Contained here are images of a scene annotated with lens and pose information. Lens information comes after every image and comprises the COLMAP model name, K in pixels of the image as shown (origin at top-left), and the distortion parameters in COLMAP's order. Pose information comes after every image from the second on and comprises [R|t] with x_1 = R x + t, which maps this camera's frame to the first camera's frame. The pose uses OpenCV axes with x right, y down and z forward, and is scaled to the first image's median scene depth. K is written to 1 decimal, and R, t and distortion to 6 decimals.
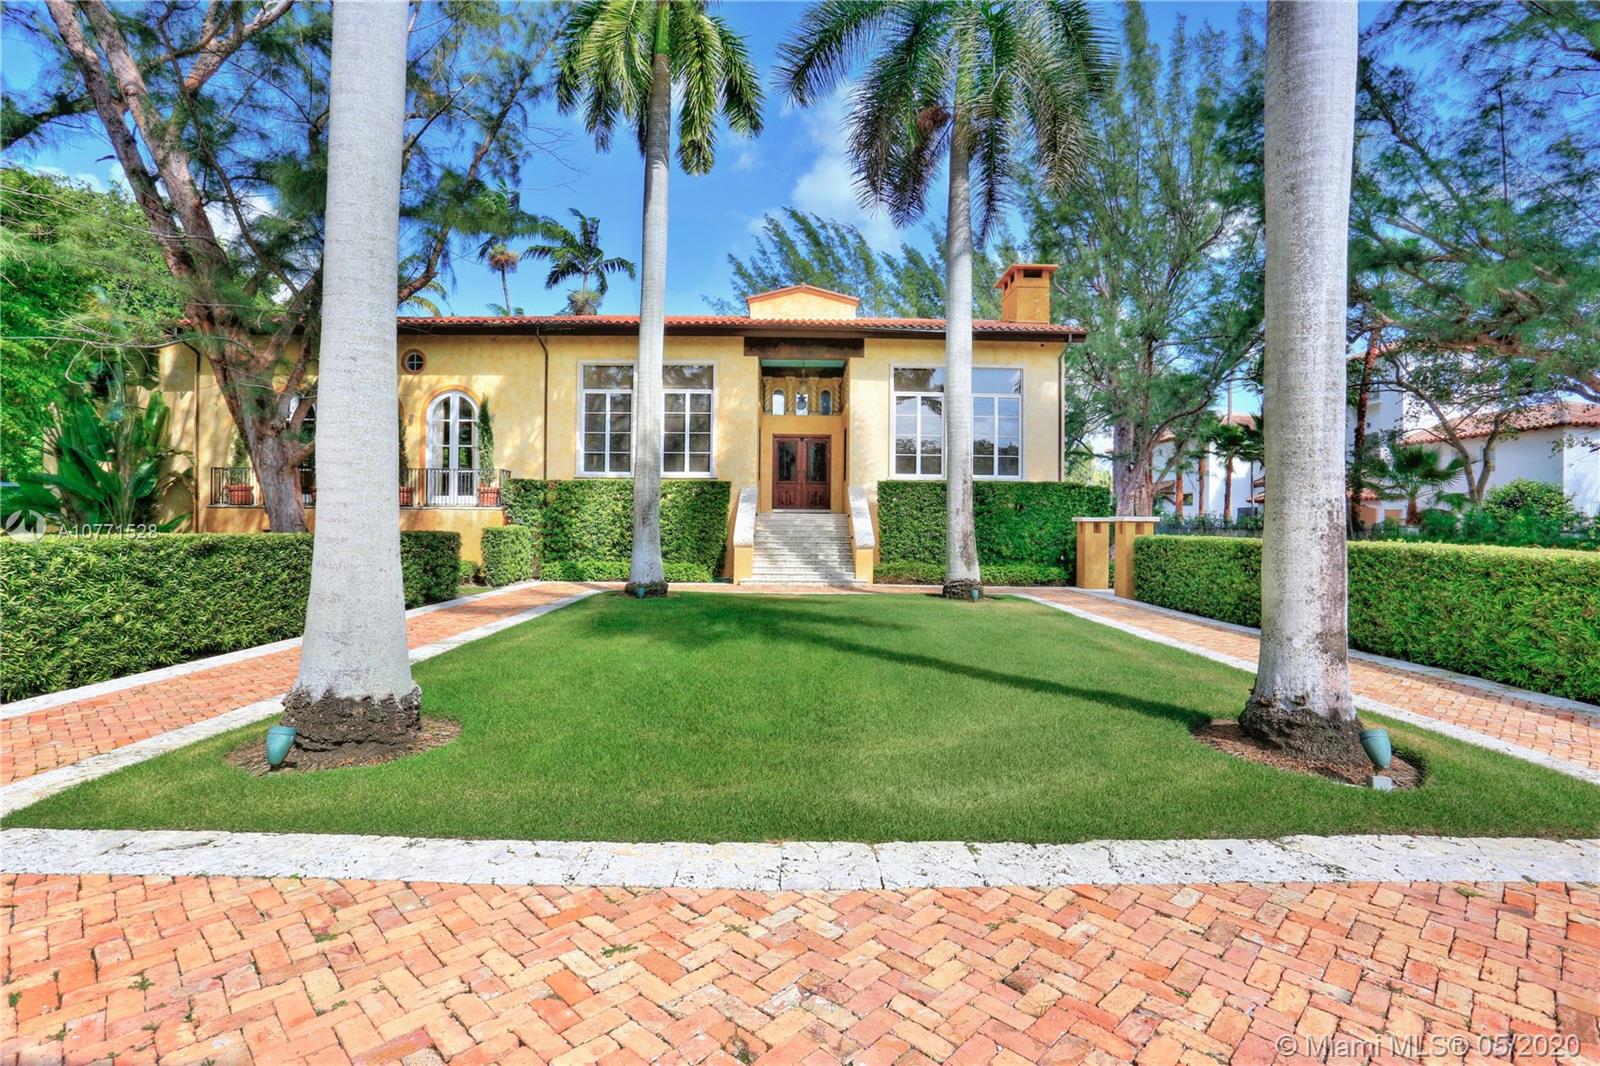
lens RADIAL K [[753.1, 0, 798.6], [0, 753.1, 527.2], [0, 0, 1]] dist [-0.005256, -0.000125]
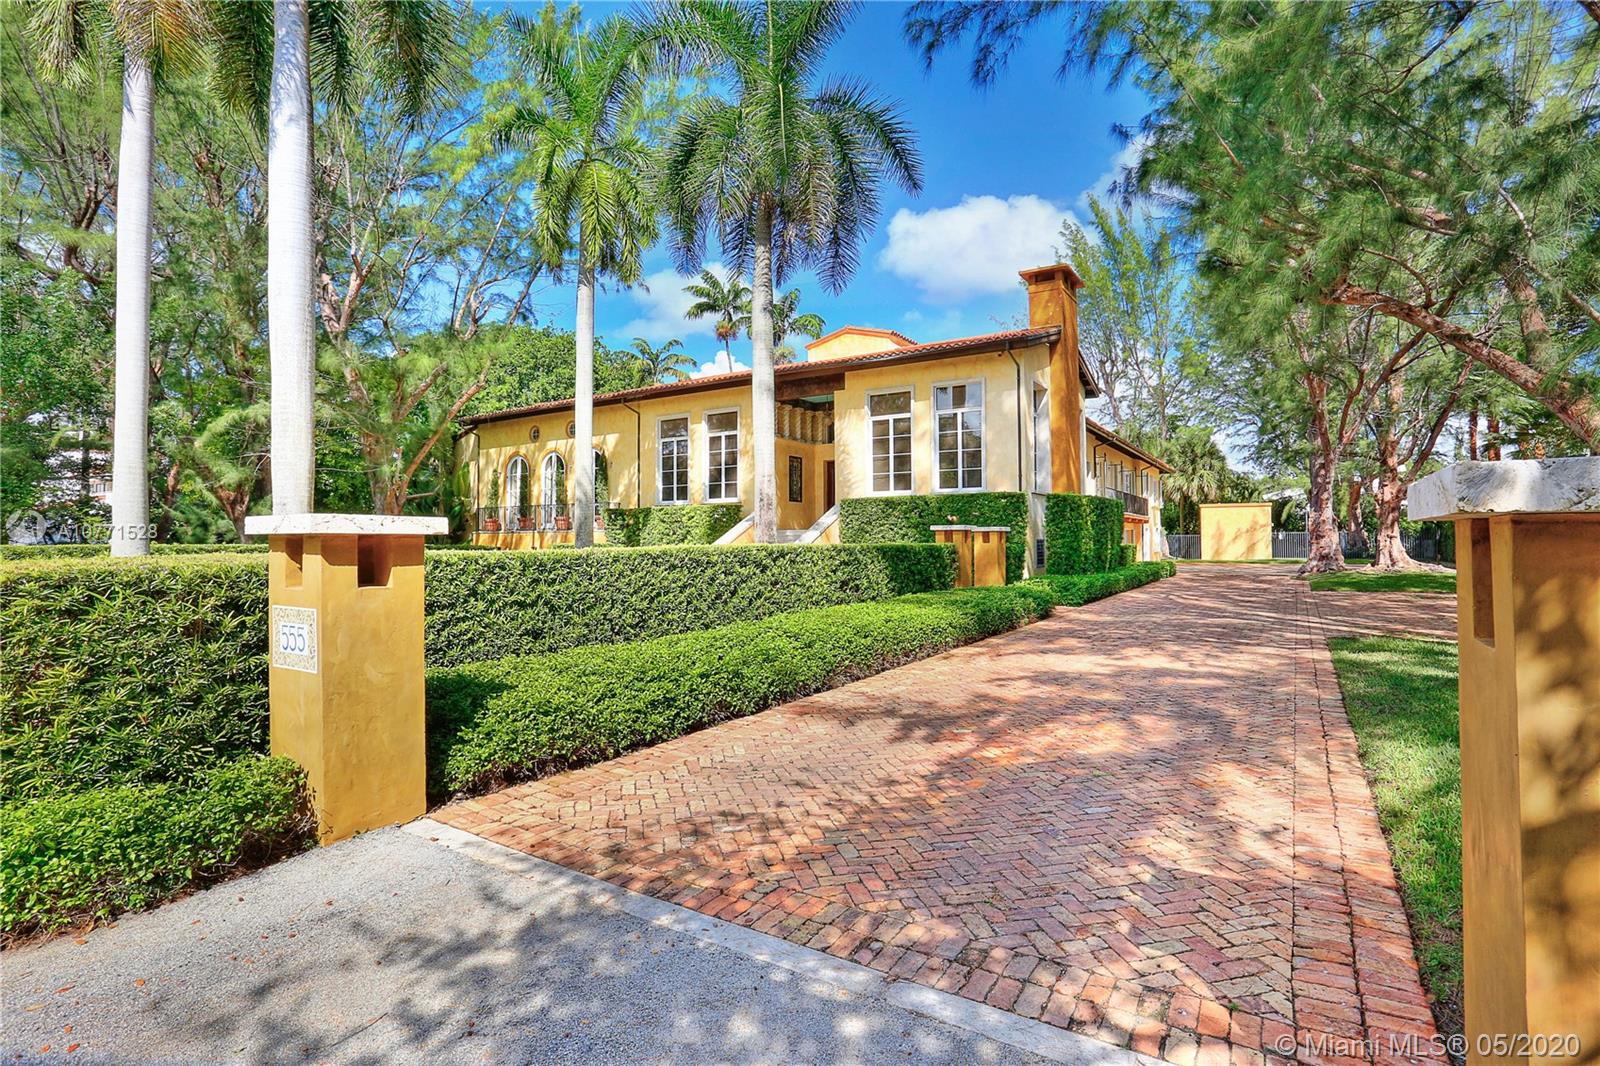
lens RADIAL K [[753.1, 0, 802.4], [0, 753.1, 535.2], [0, 0, 1]] dist [-0.005256, -0.000125]
pose [[0.851383, -0.021278, -0.524113, 0.614149], [0.016459, 0.999769, -0.013854, 0.006486], [0.524287, 0.003168, 0.851536, 0.008599]]
